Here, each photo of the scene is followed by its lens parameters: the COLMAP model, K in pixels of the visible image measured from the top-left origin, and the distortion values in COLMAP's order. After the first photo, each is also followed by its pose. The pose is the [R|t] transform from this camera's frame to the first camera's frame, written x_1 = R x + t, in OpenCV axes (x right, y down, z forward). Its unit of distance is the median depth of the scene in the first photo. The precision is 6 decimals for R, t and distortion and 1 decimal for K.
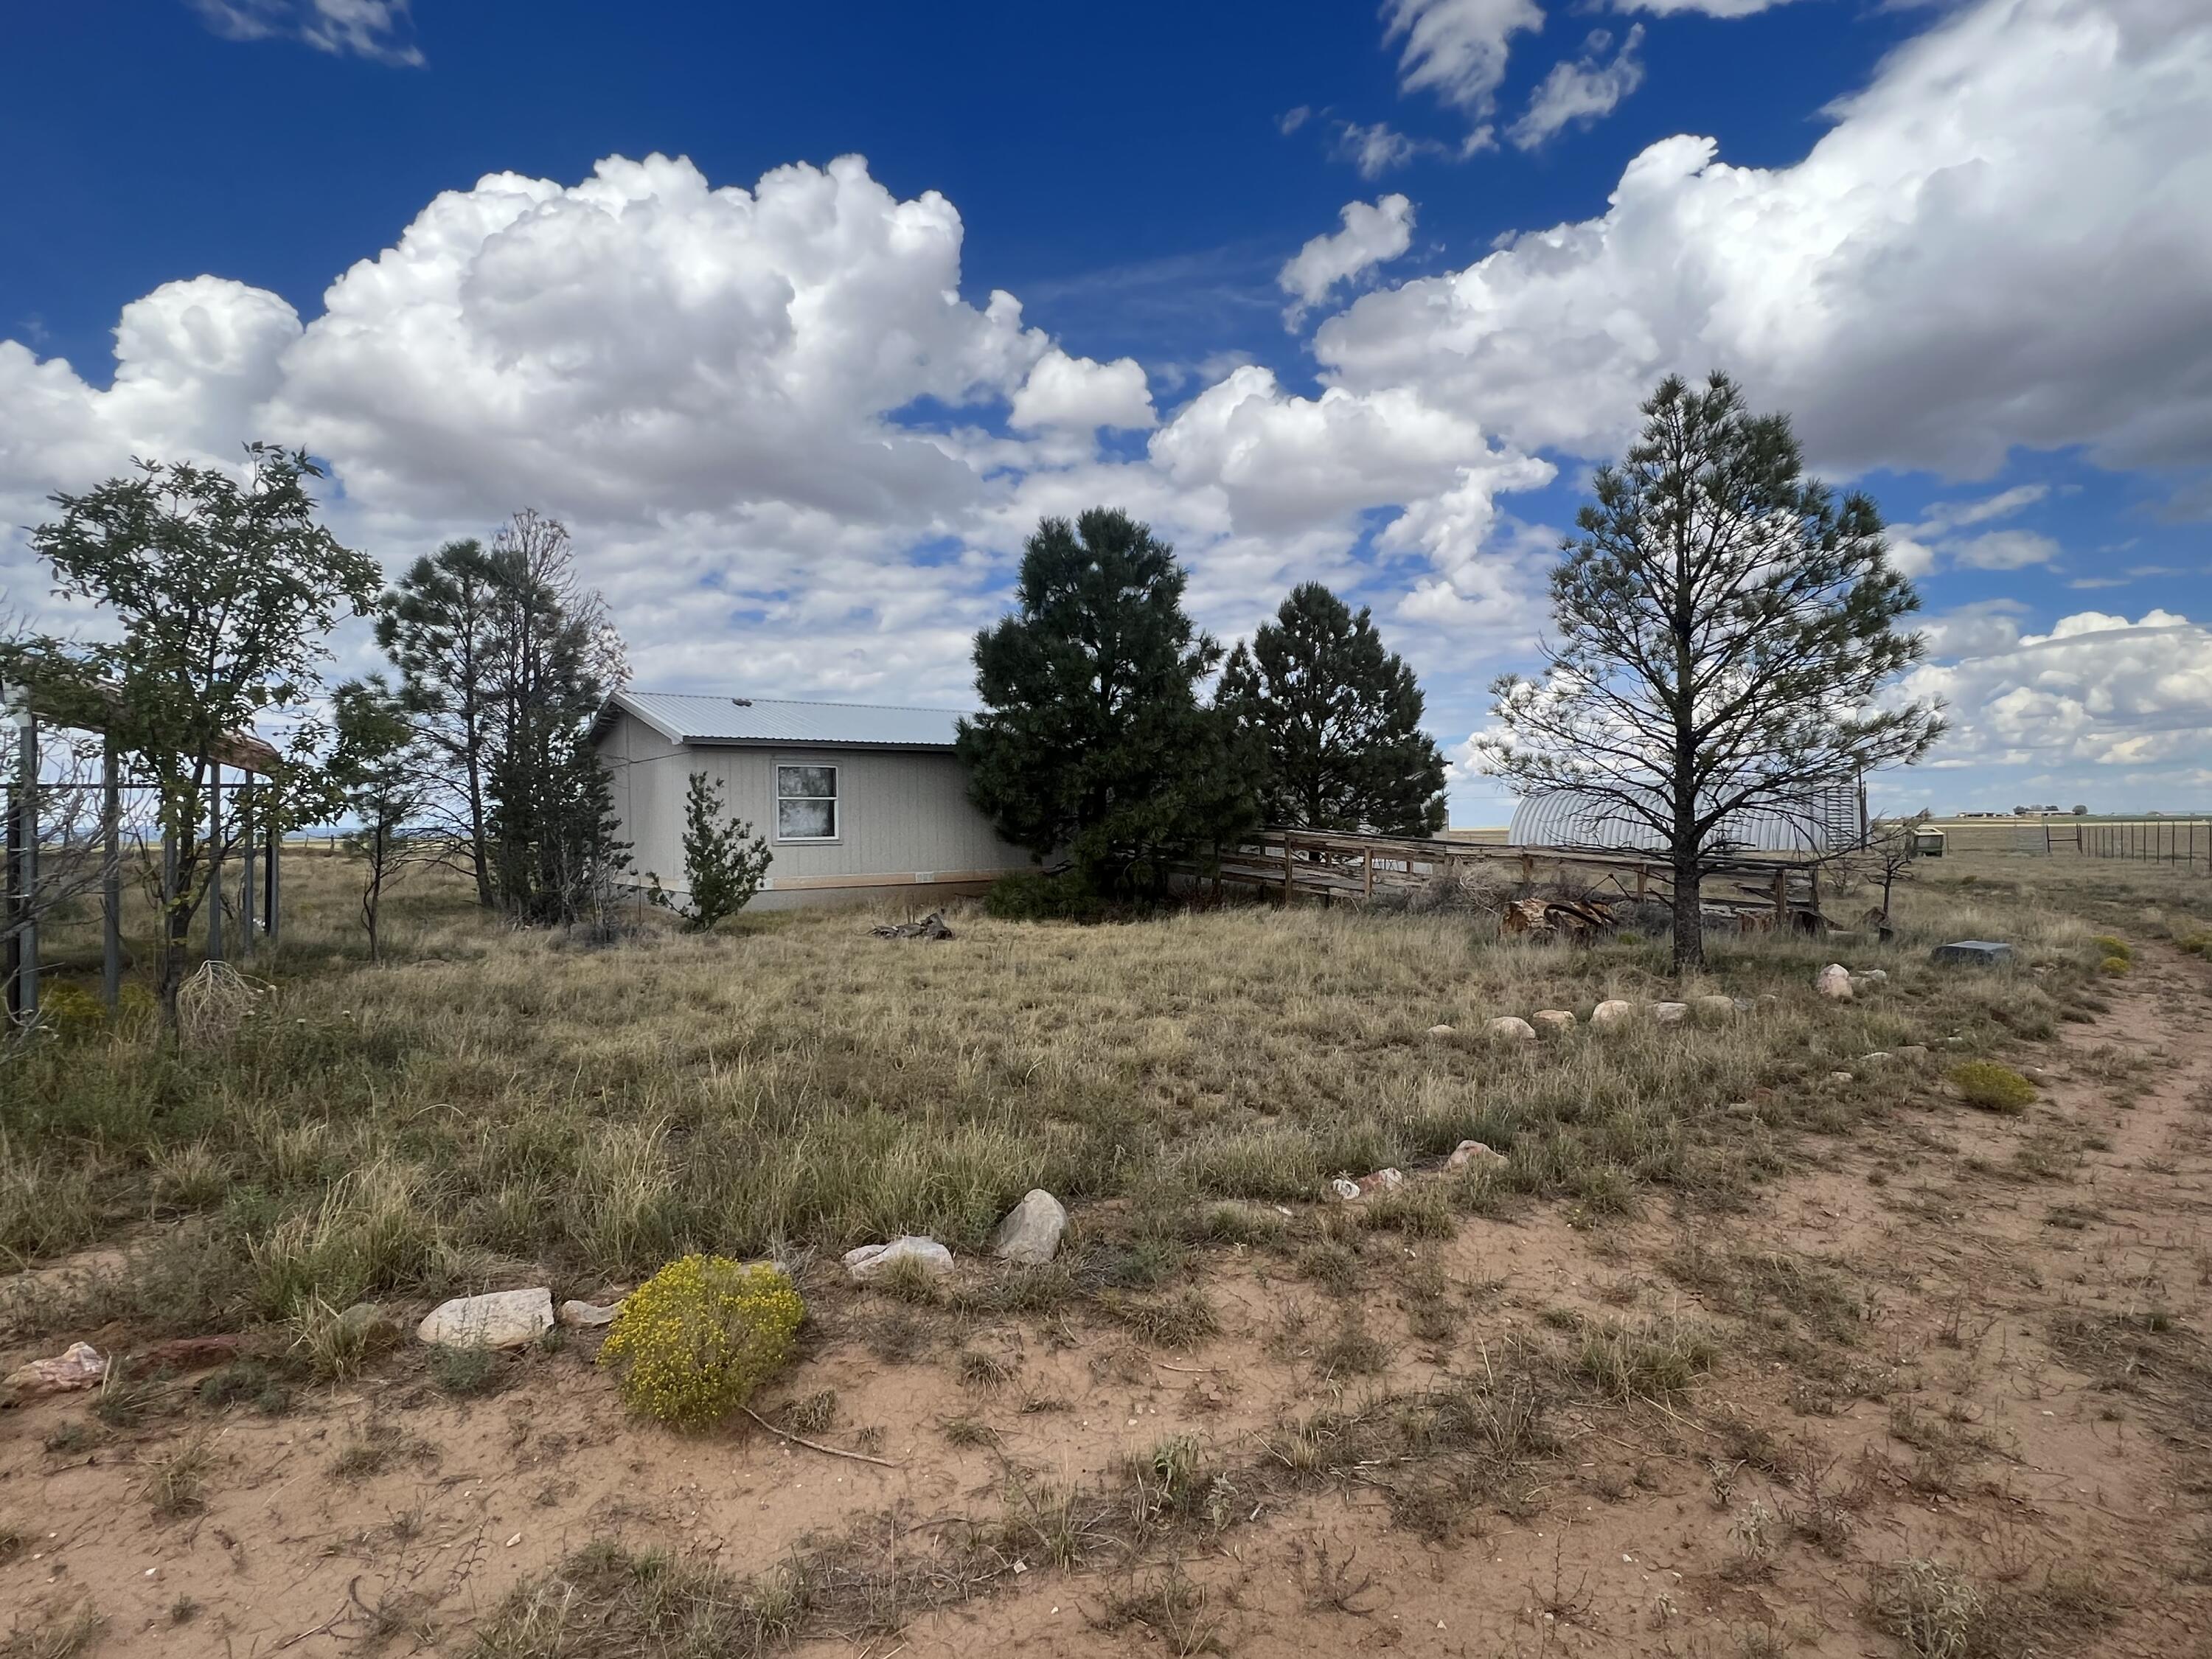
lens RADIAL K [[1100.2, 0, 1113.1], [0, 1100.2, 828.6], [0, 0, 1]] dist [0.003309, 0.000348]
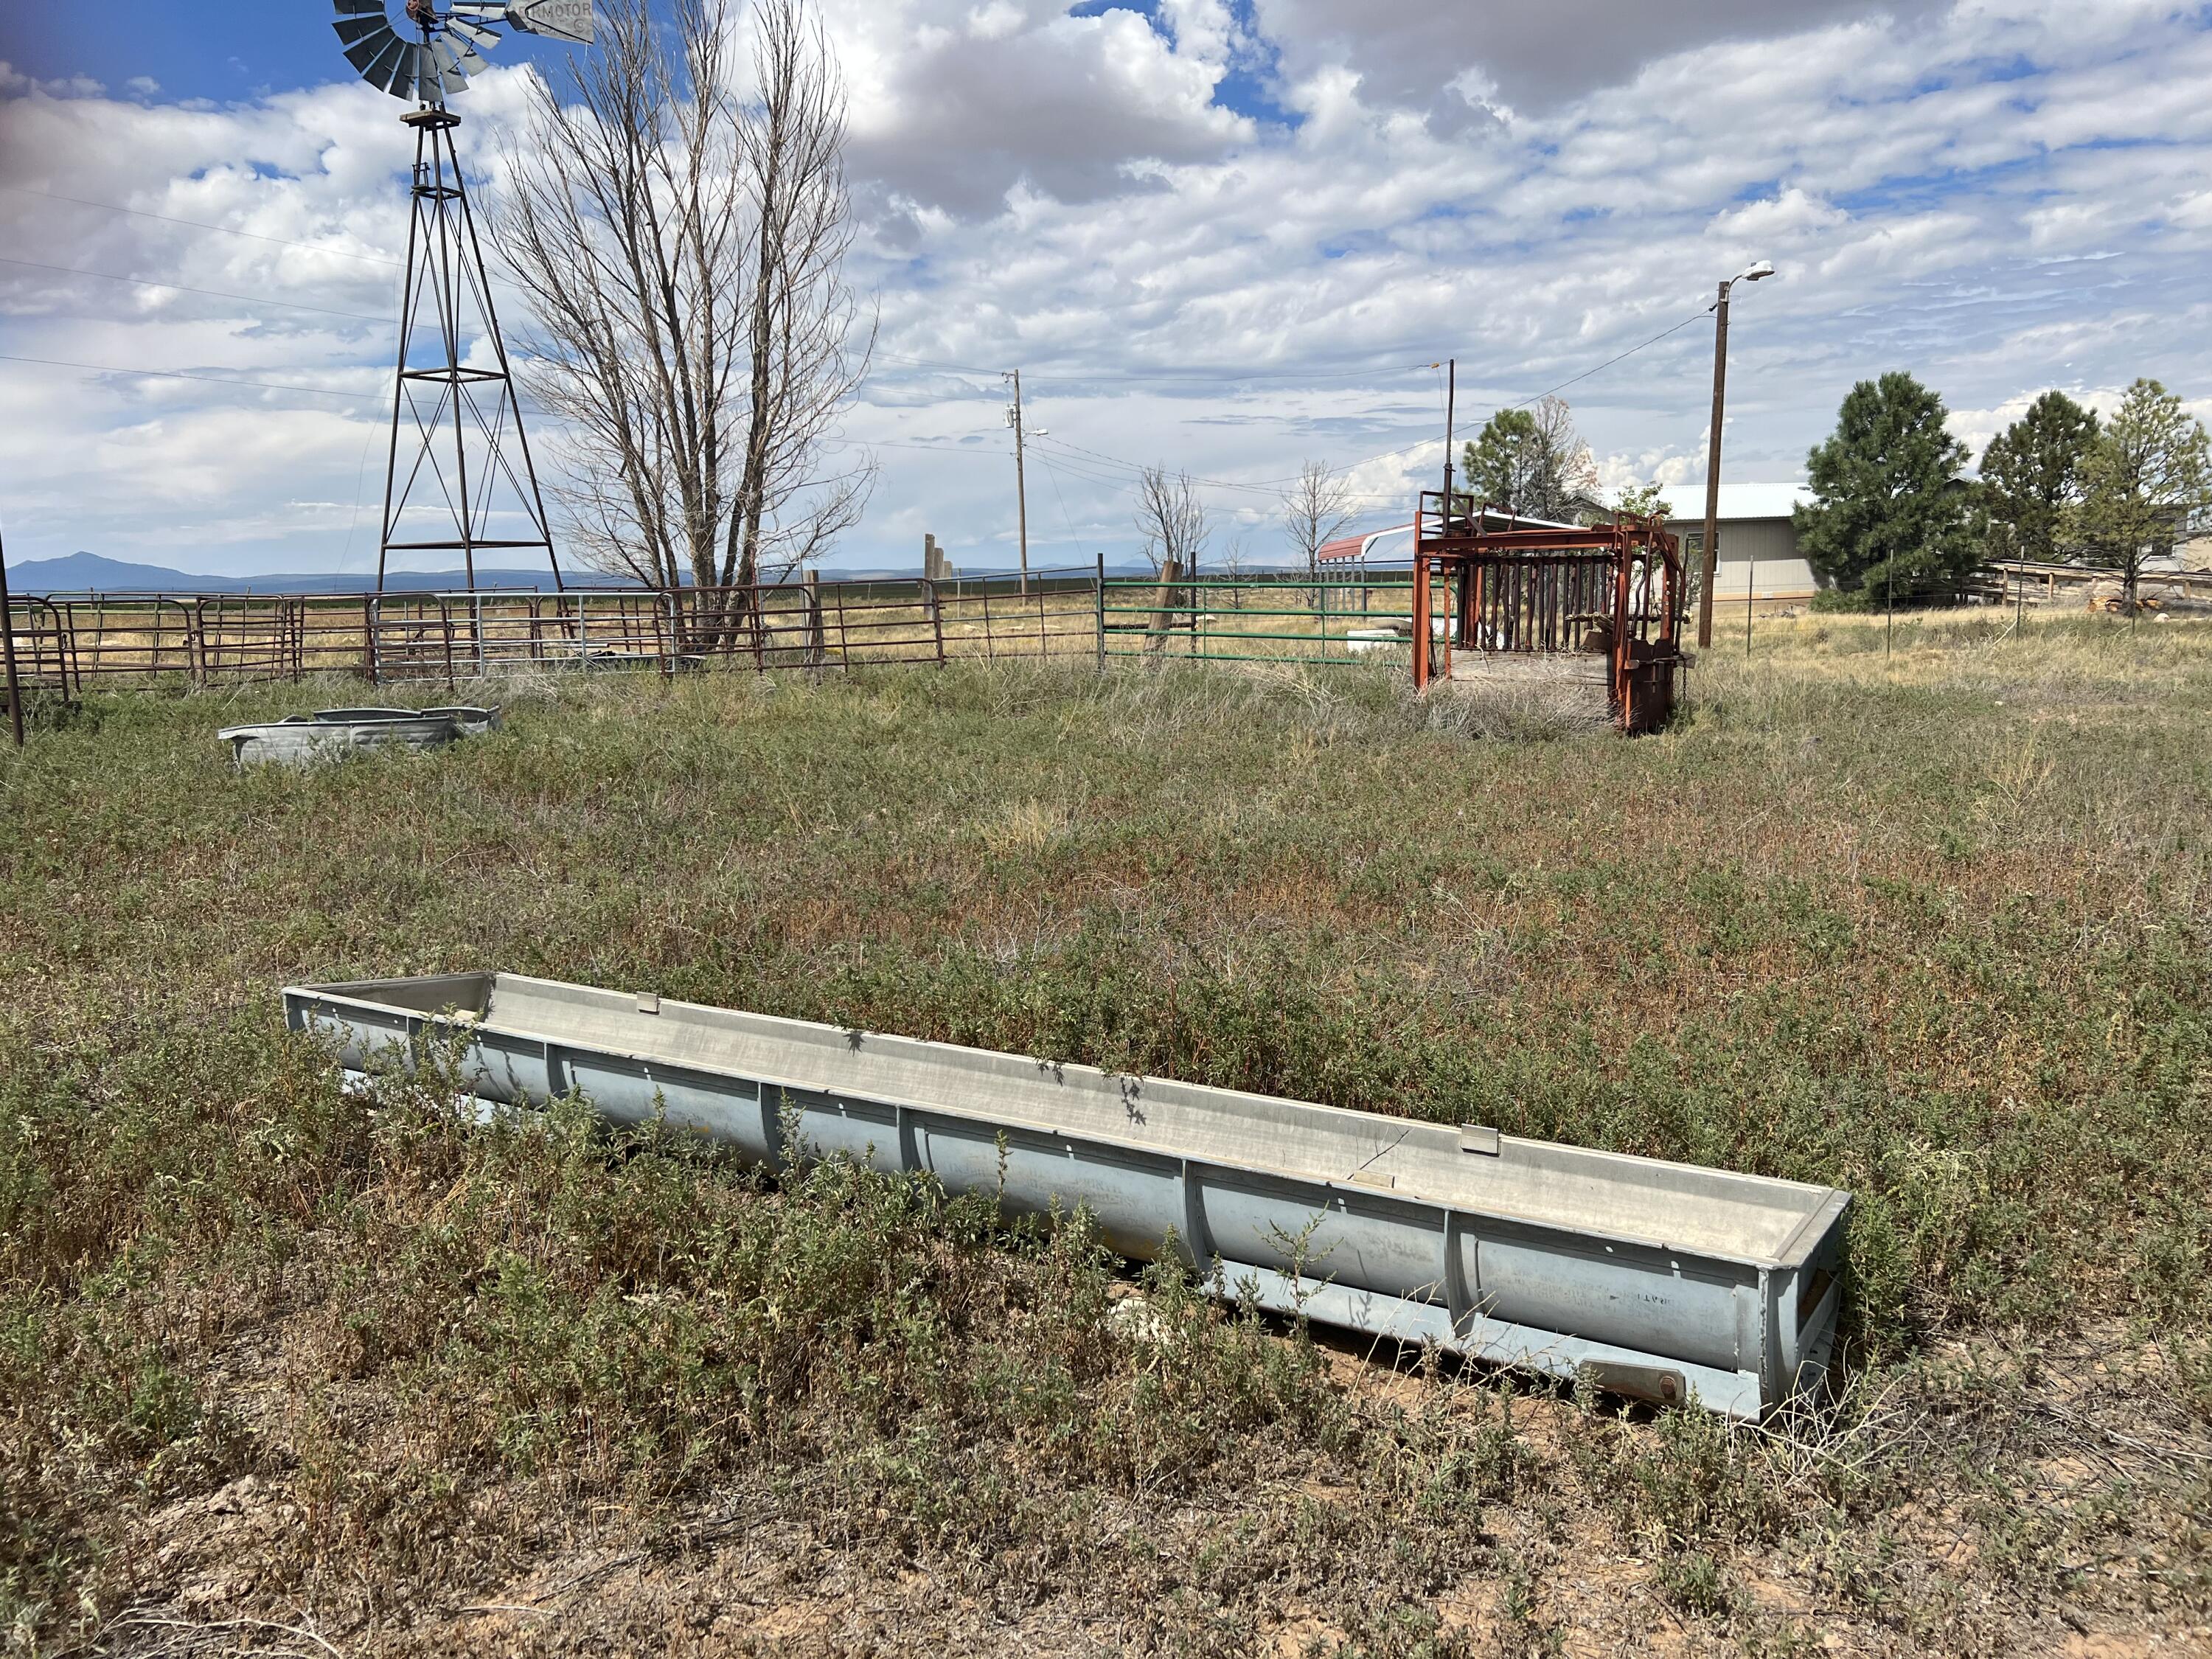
lens RADIAL K [[1712.3, 0, 1124.4], [0, 1712.3, 898.2], [0, 0, 1]] dist [0.044888, -0.072329]
pose [[0.899295, 0.064011, -0.432632, 0.120173], [0.018845, 0.982640, 0.184562, -0.009175], [0.436936, -0.174129, 0.882477, -1.951893]]
